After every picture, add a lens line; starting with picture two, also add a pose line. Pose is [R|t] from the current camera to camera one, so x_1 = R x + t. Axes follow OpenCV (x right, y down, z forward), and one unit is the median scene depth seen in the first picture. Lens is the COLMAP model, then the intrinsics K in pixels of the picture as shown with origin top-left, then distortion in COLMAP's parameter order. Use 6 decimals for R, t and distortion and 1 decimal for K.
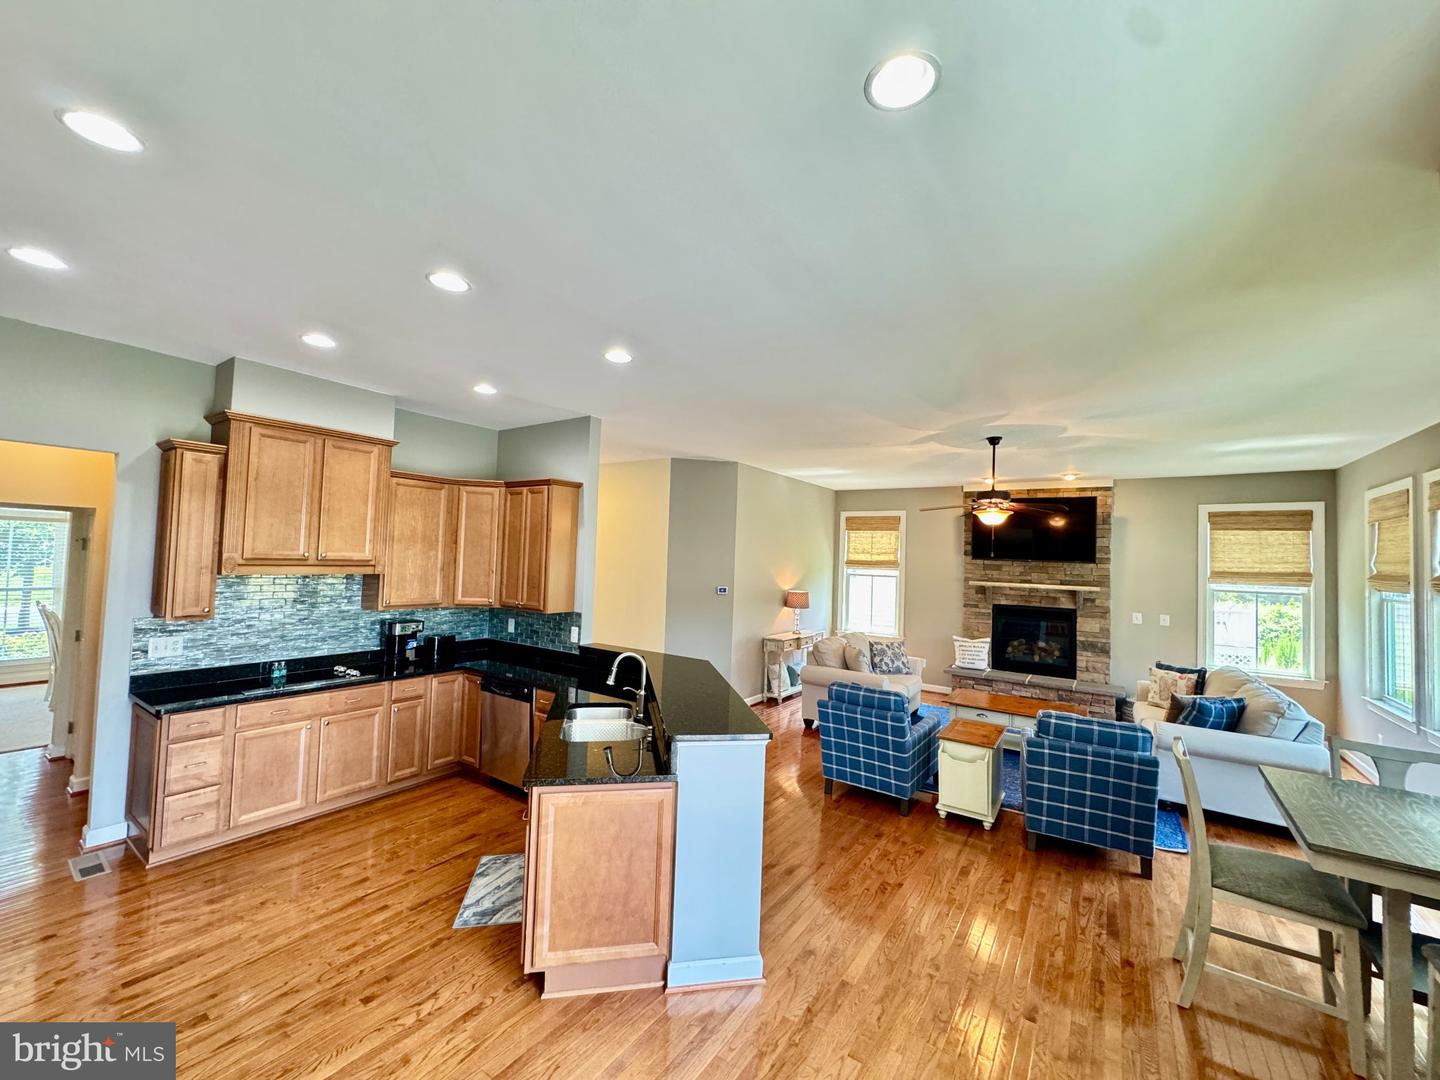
lens RADIAL K [[575.3, 0, 718.6], [0, 575.3, 539.6], [0, 0, 1]] dist [-0.002935, 0.000356]
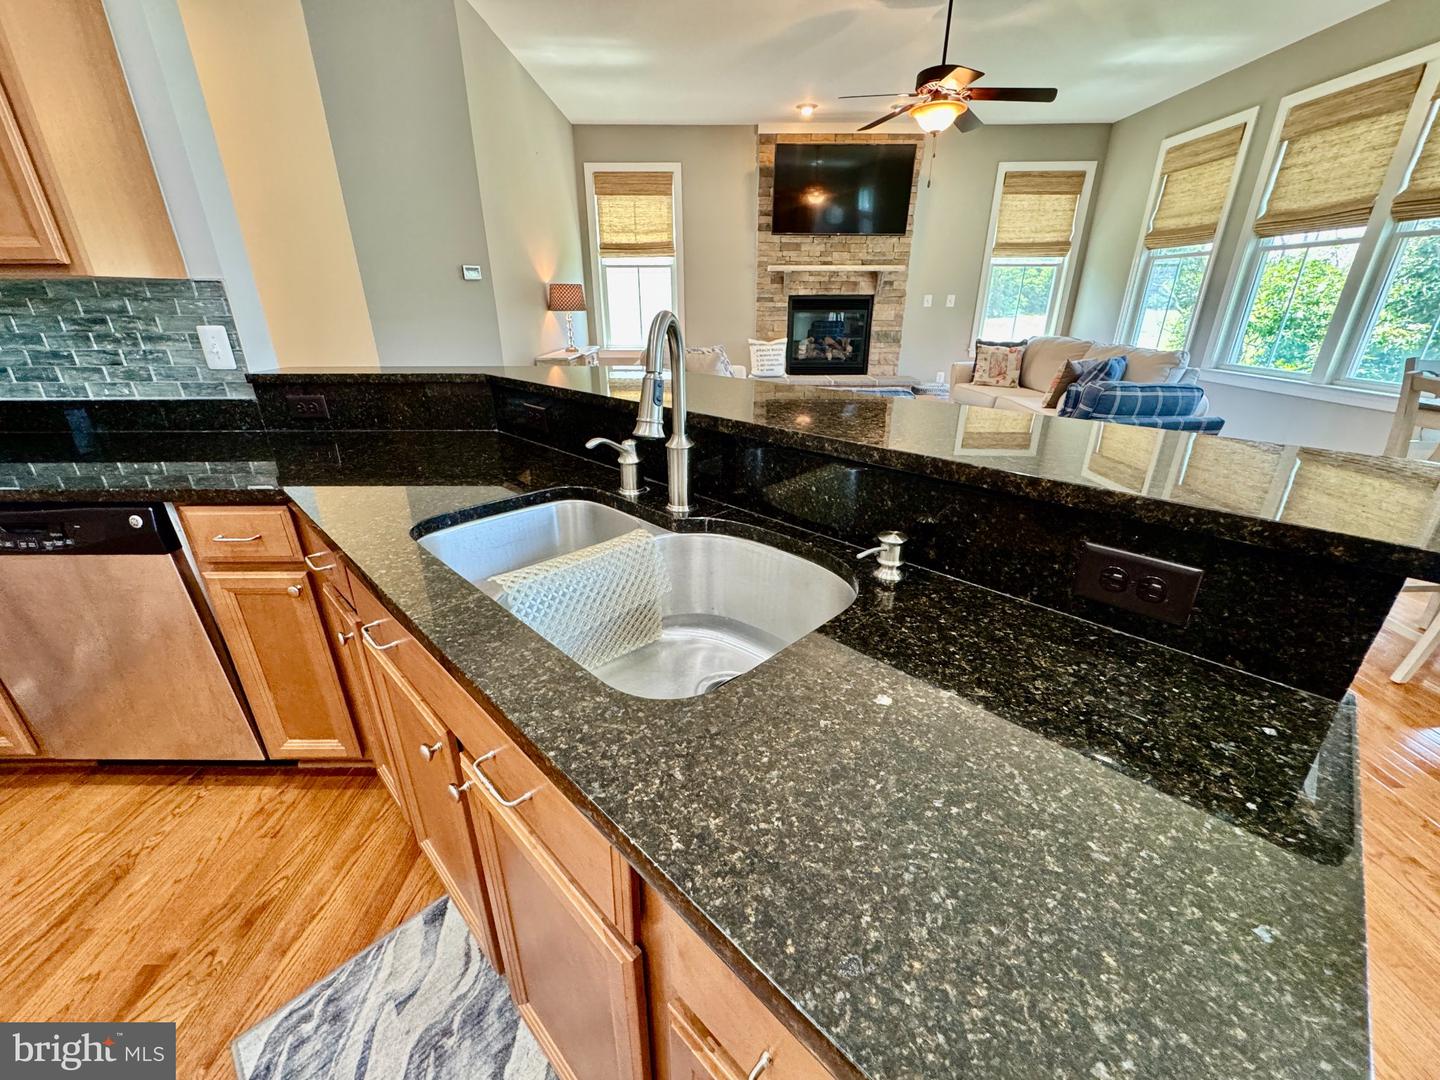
lens RADIAL K [[575.3, 0, 716.3], [0, 575.3, 534.0], [0, 0, 1]] dist [-0.002935, 0.000356]
pose [[0.824932, -0.244576, 0.509578, -0.150268], [0.010188, 0.907825, 0.419225, 0.091007], [-0.565140, -0.340641, 0.751386, 0.374423]]
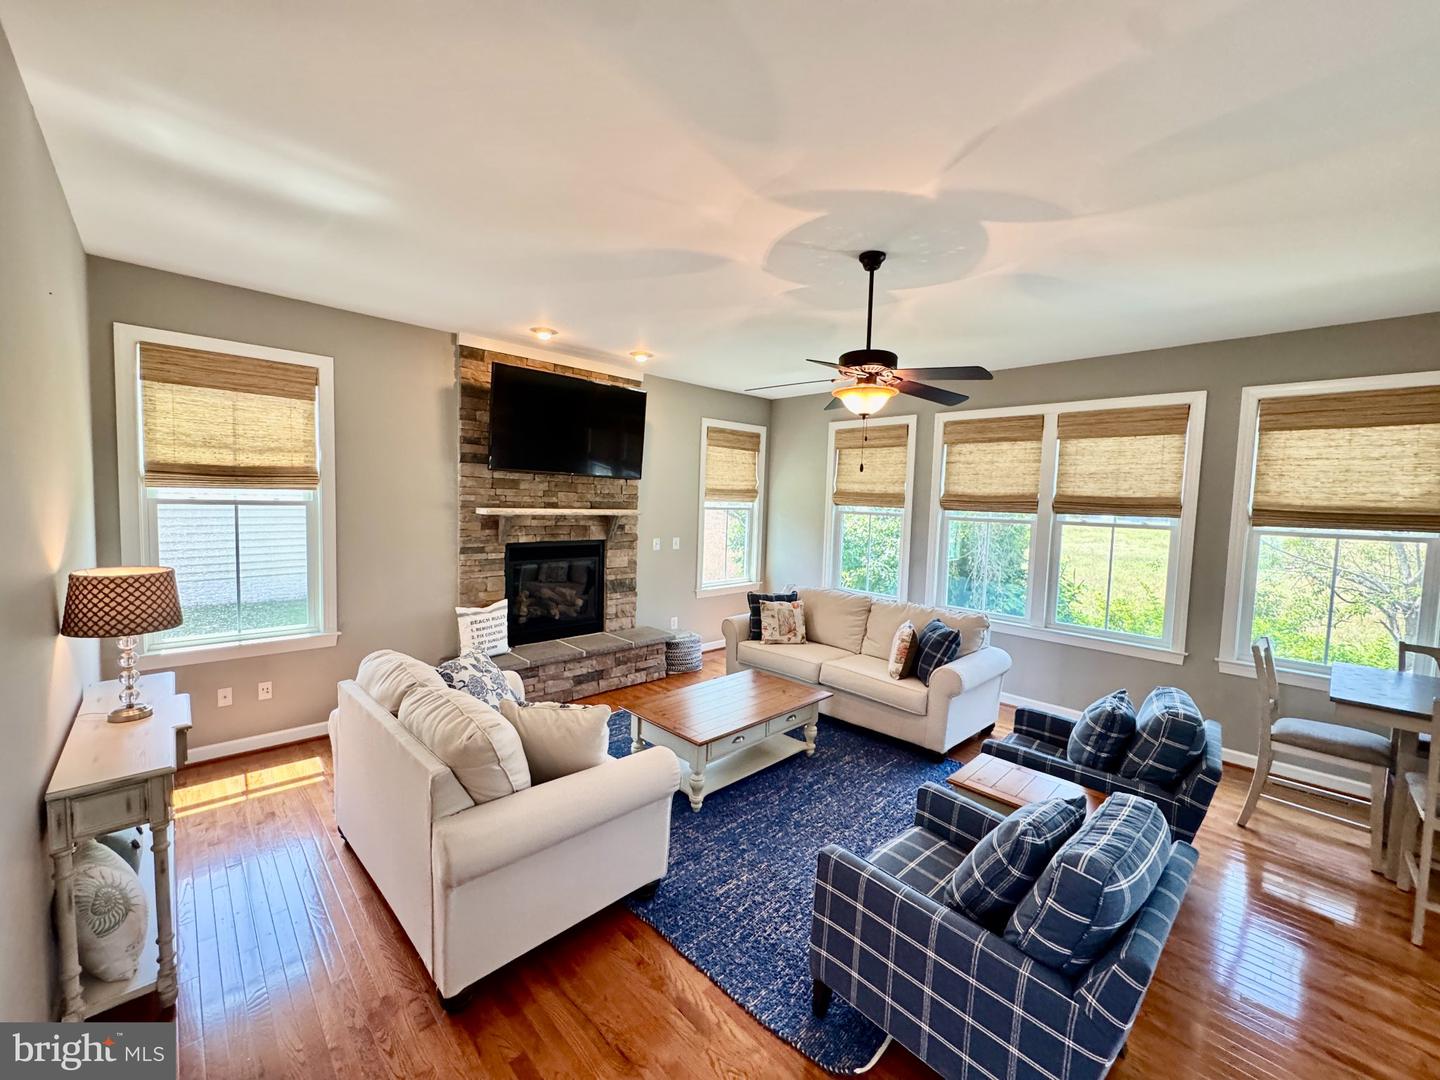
lens RADIAL K [[575.3, 0, 716.2], [0, 575.3, 536.6], [0, 0, 1]] dist [-0.002935, 0.000356]
pose [[0.204846, -0.091968, 0.974464, -0.091486], [-0.056242, 0.992825, 0.105523, 0.032637], [-0.977177, -0.076422, 0.198204, 0.795313]]
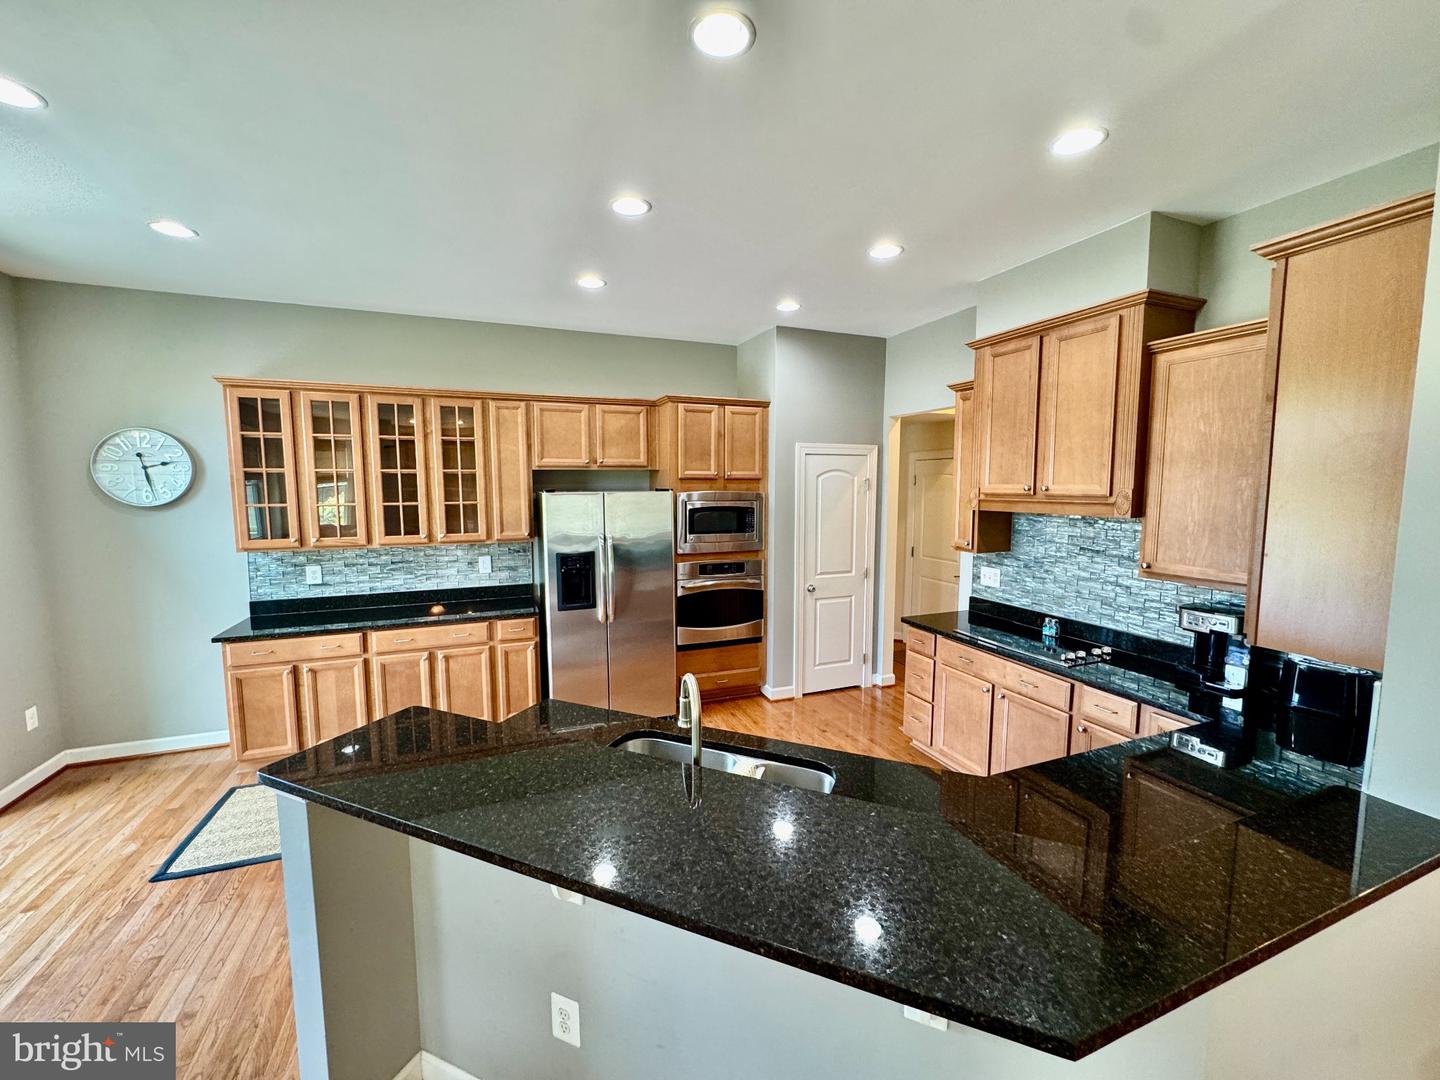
lens RADIAL K [[575.3, 0, 723.4], [0, 575.3, 535.0], [0, 0, 1]] dist [-0.002935, 0.000356]
pose [[-0.544801, 0.040752, -0.837574, 0.117248], [0.007236, 0.999010, 0.043901, 0.032028], [0.838534, 0.017857, -0.544557, 0.648624]]
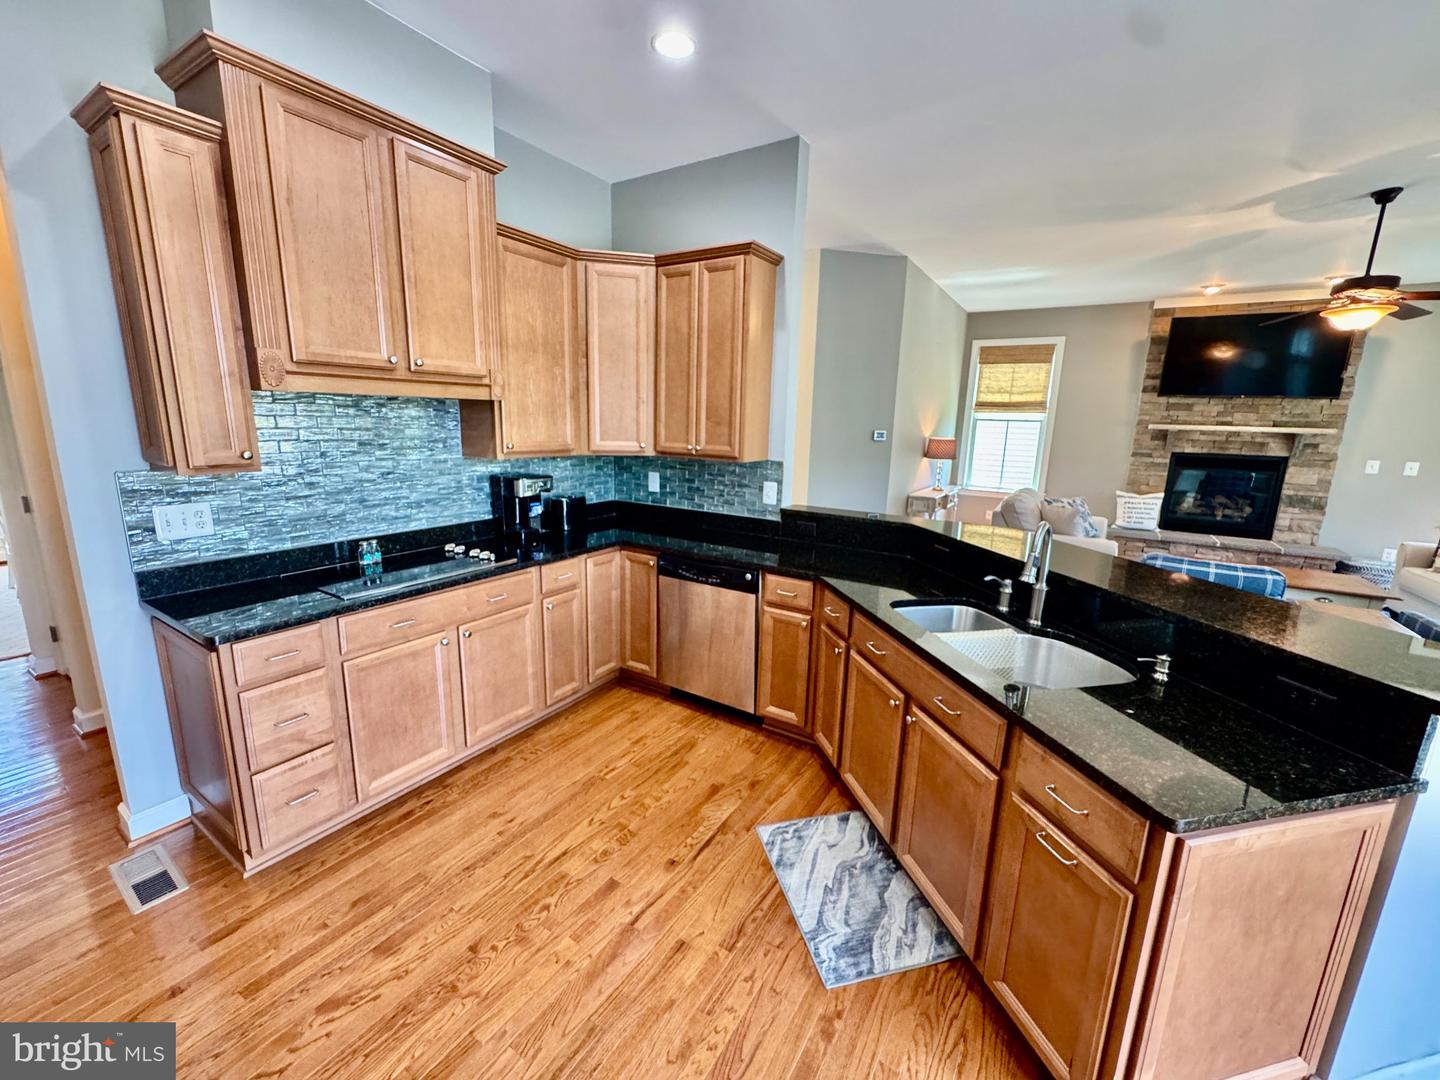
lens RADIAL K [[575.3, 0, 719.5], [0, 575.3, 539.3], [0, 0, 1]] dist [-0.002935, 0.000356]
pose [[0.999276, -0.014388, 0.035224, -0.248568], [0.005541, 0.970907, 0.239394, 0.038740], [-0.037644, -0.239026, 0.970283, 0.231612]]
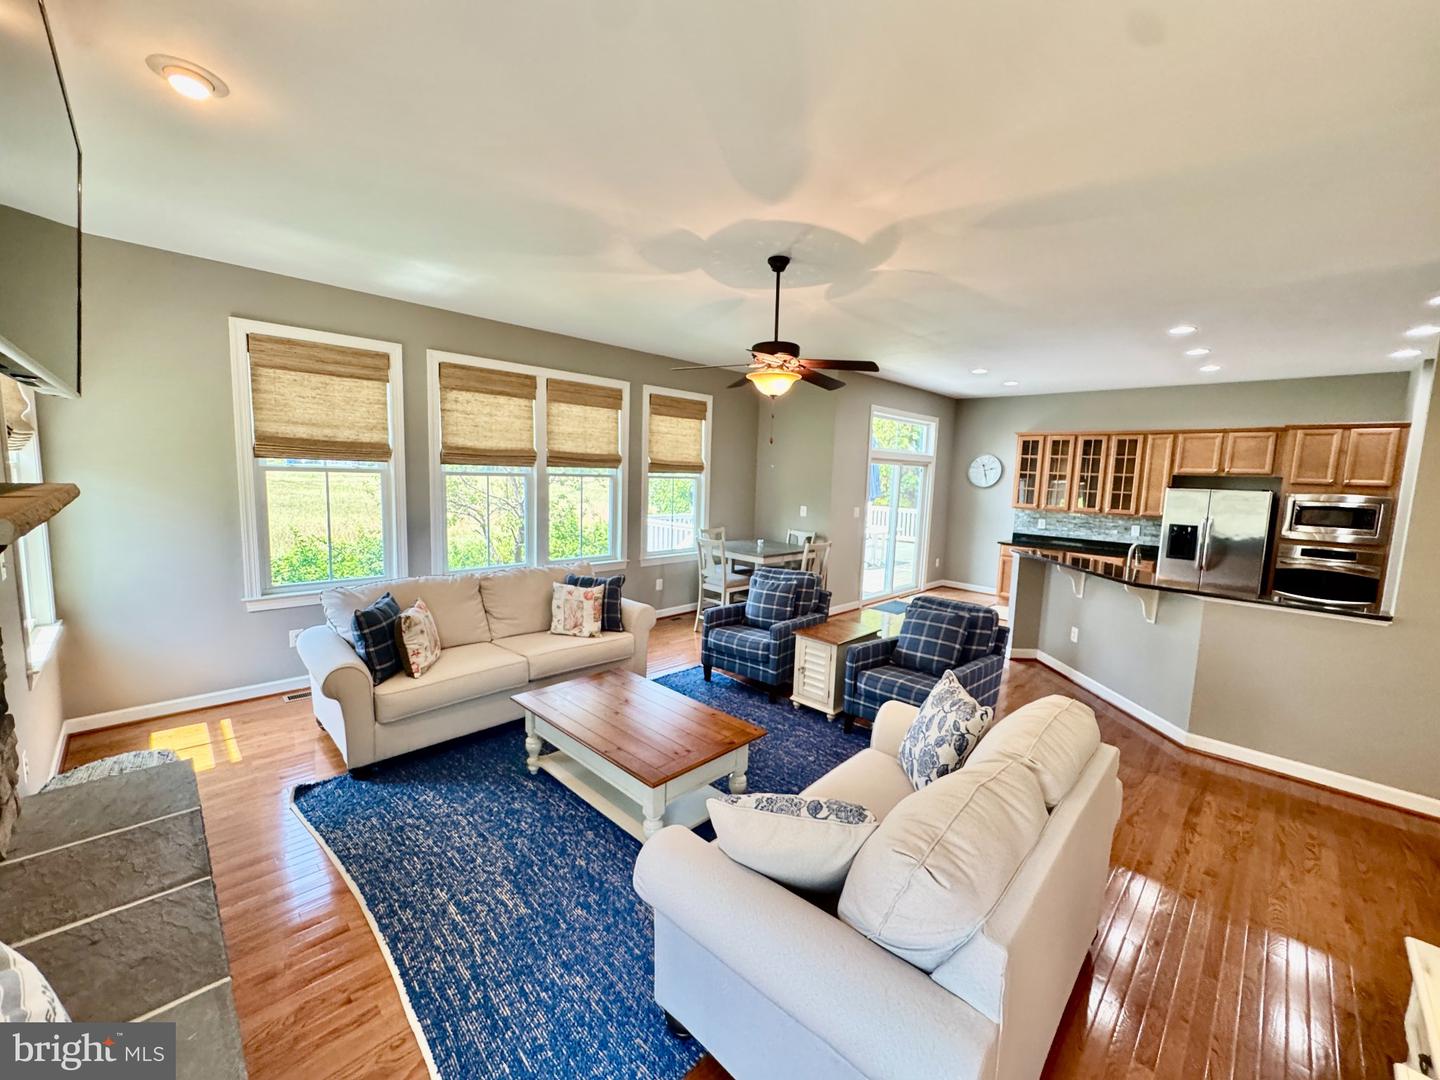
lens RADIAL K [[575.3, 0, 717.0], [0, 575.3, 534.1], [0, 0, 1]] dist [-0.002935, 0.000356]
pose [[-0.980323, -0.088337, 0.176533, 0.315240], [-0.073812, 0.993450, 0.087228, 0.063034], [-0.183082, 0.072481, -0.980422, 1.309186]]
